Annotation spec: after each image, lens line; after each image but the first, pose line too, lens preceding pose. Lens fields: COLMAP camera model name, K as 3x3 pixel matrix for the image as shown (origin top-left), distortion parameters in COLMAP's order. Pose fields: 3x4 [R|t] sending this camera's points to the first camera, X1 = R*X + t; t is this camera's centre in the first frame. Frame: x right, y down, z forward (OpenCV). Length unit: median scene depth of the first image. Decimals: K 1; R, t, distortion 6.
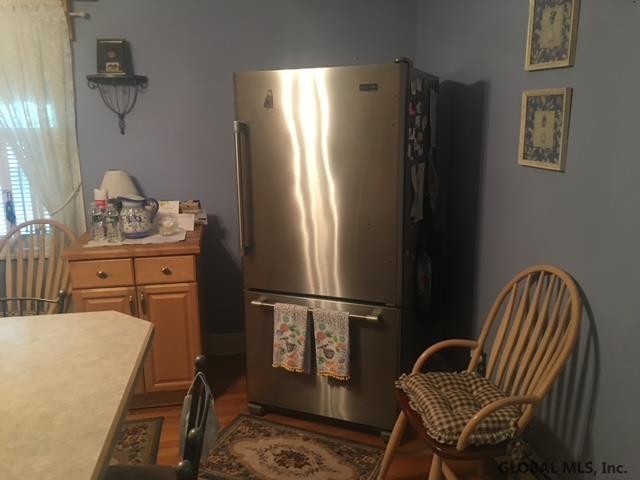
lens RADIAL K [[549.1, 0, 322.3], [0, 549.1, 238.2], [0, 0, 1]] dist [0.091242, -0.122983]
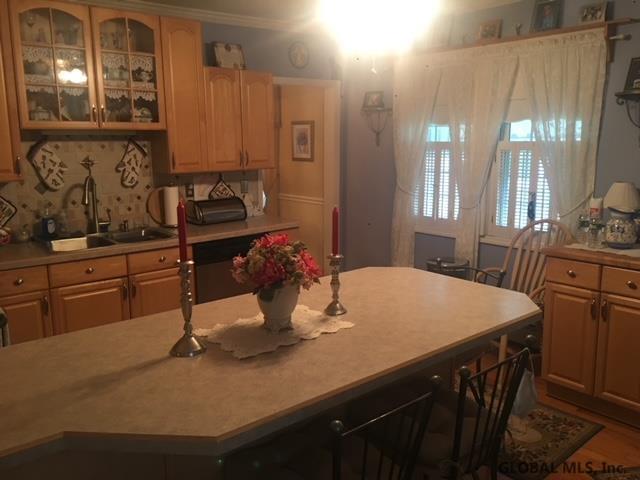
lens RADIAL K [[549.1, 0, 322.3], [0, 549.1, 238.2], [0, 0, 1]] dist [0.091242, -0.122983]
pose [[0.508414, 0.163275, -0.845492, 0.254737], [-0.182879, 0.979935, 0.079269, -0.000680], [0.841469, 0.114321, 0.528072, -0.008166]]
